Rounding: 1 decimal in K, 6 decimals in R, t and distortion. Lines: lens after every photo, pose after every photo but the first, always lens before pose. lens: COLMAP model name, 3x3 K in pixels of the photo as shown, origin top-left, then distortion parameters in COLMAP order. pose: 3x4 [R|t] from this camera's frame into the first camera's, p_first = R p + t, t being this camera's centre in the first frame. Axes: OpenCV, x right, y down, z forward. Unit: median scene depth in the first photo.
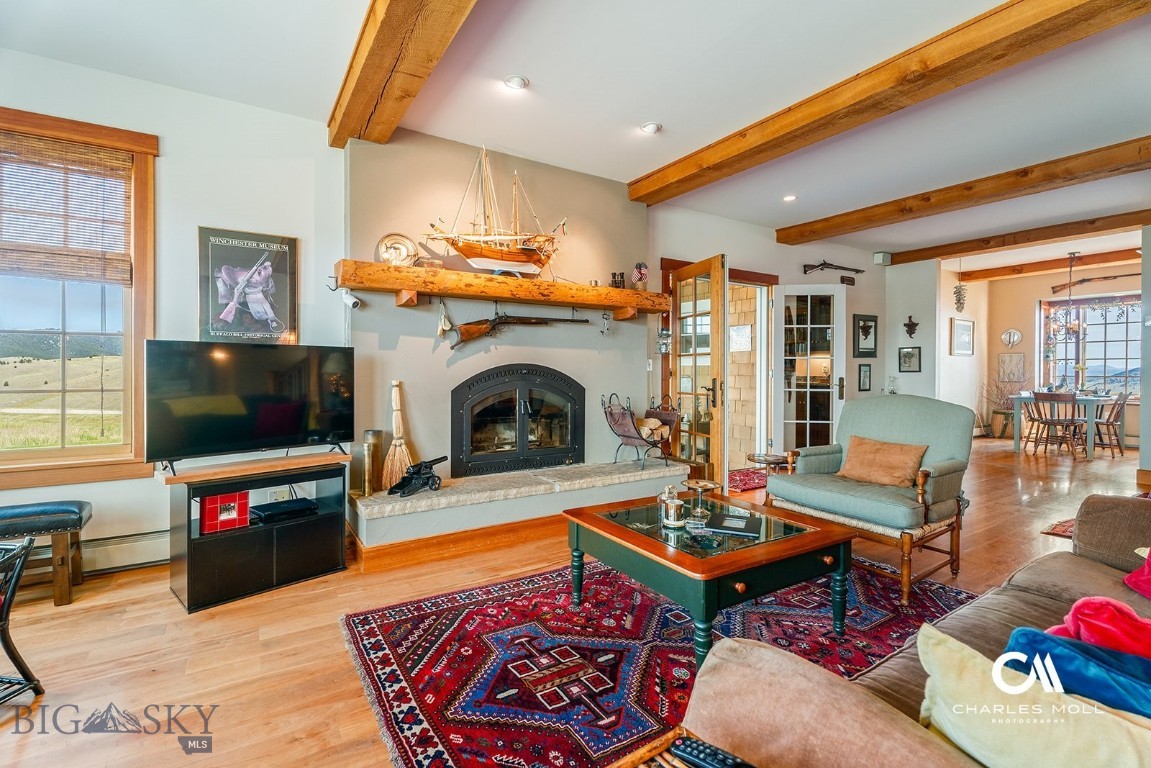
lens RADIAL K [[516.0, 0, 568.9], [0, 516.0, 374.1], [0, 0, 1]] dist [-0.002416, -0.000436]
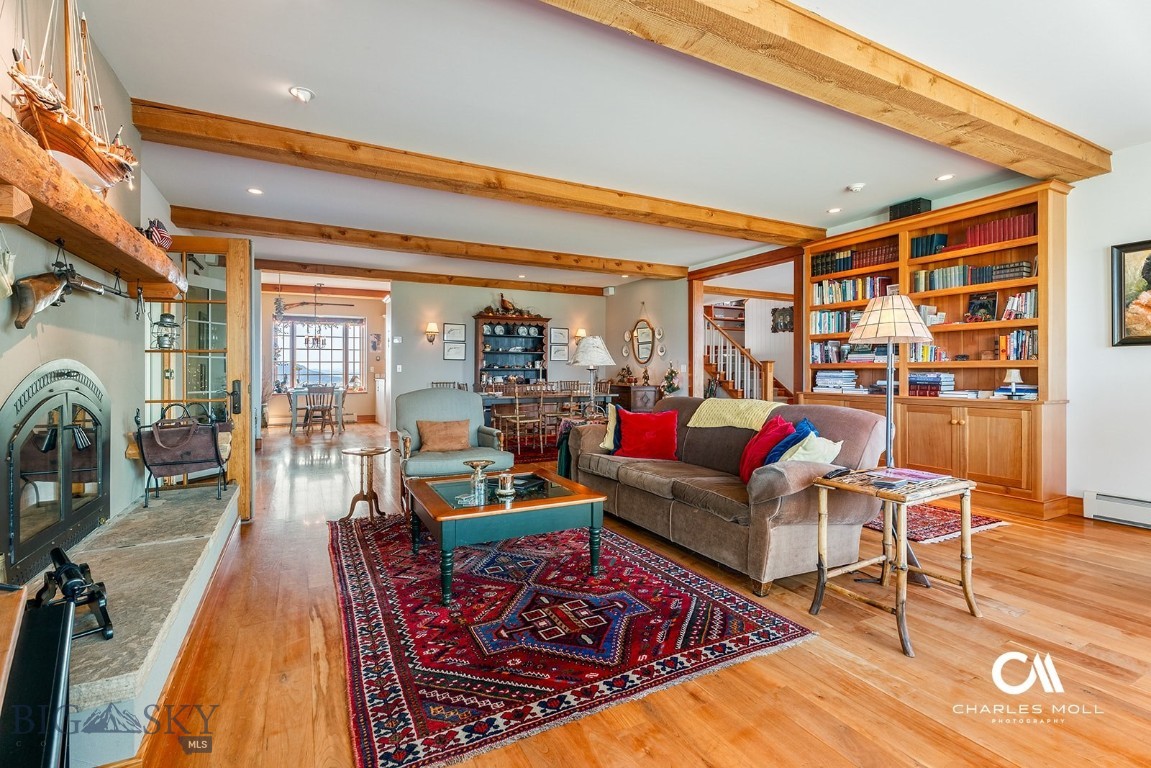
lens RADIAL K [[516.0, 0, 568.9], [0, 516.0, 374.1], [0, 0, 1]] dist [-0.002416, -0.000436]
pose [[0.088384, -0.007920, 0.996055, -0.998879], [0.006456, 0.999952, 0.007378, -0.008641], [-0.996066, 0.005779, 0.088431, 0.702704]]
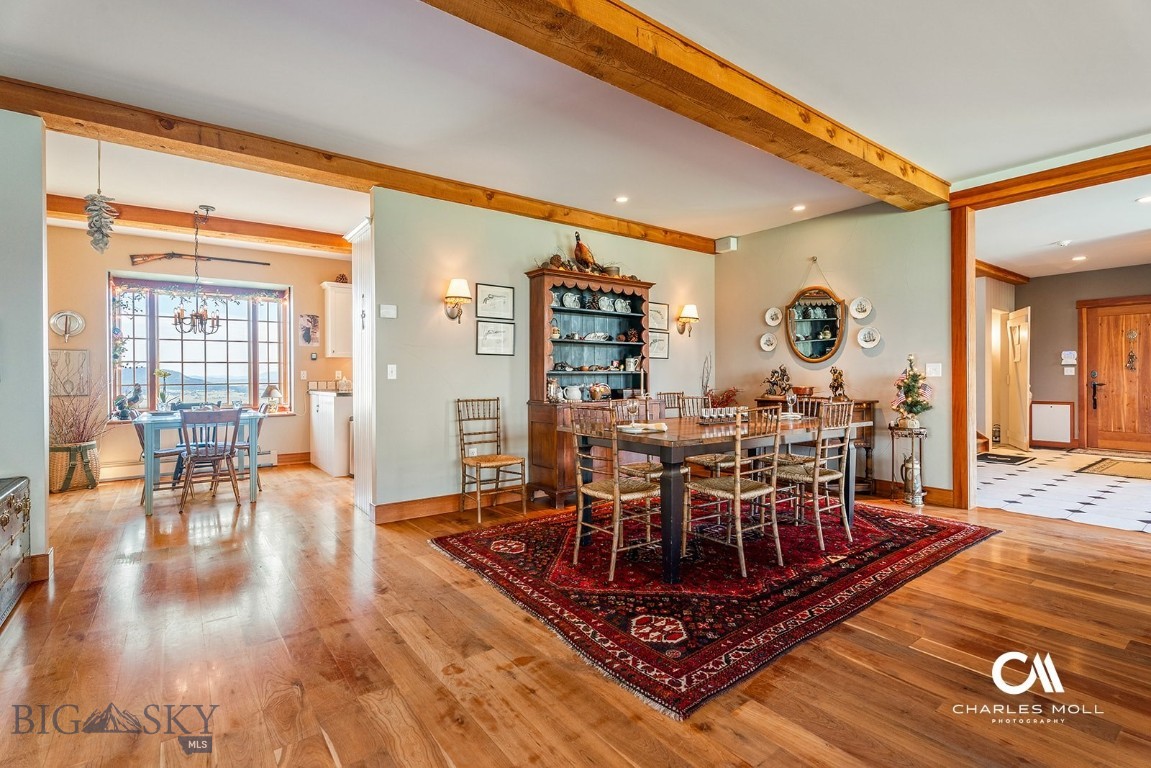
lens RADIAL K [[533.3, 0, 579.6], [0, 533.3, 380.6], [0, 0, 1]] dist [0.000387, -0.000264]
pose [[-0.078937, -0.010443, 0.996825, 0.690166], [0.011973, 0.999863, 0.011423, -0.012732], [-0.996808, 0.012837, -0.078801, 1.737758]]
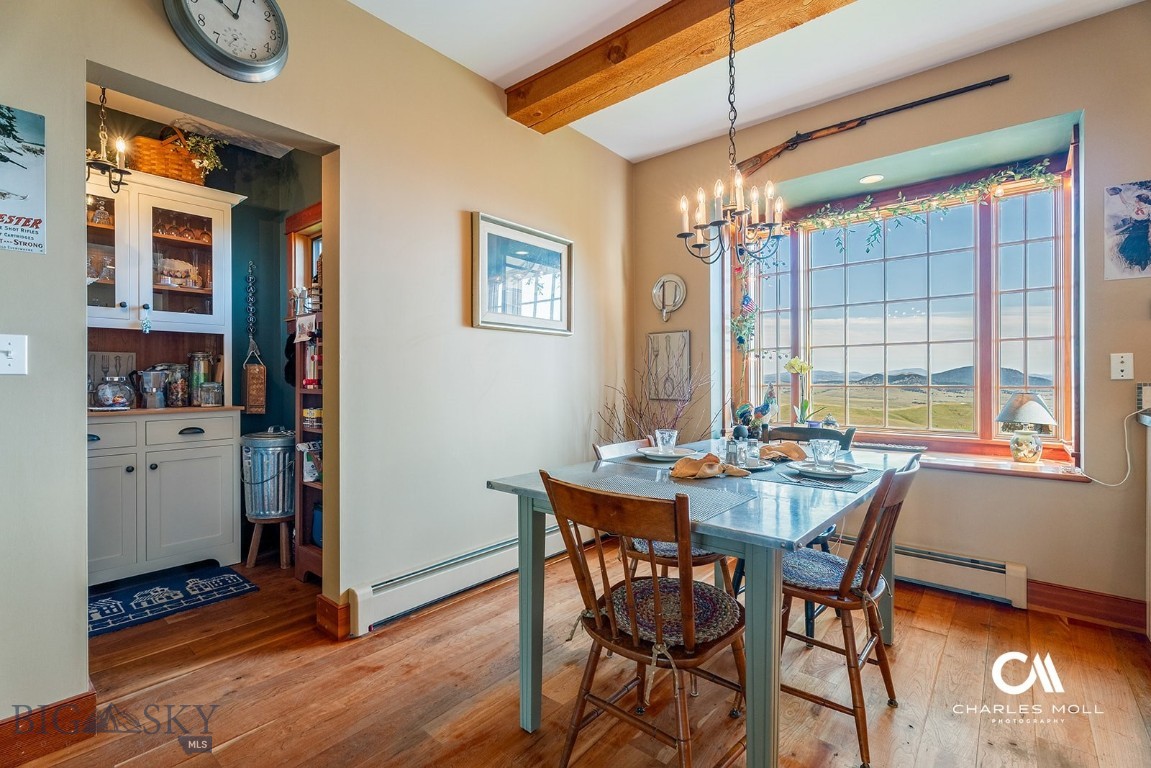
lens RADIAL K [[516.0, 0, 568.9], [0, 516.0, 374.1], [0, 0, 1]] dist [-0.002416, -0.000436]
pose [[0.954876, 0.002082, 0.296999, 2.602224], [0.001827, 0.999915, -0.012885, -0.001161], [-0.297000, 0.012847, 0.954791, 2.463481]]
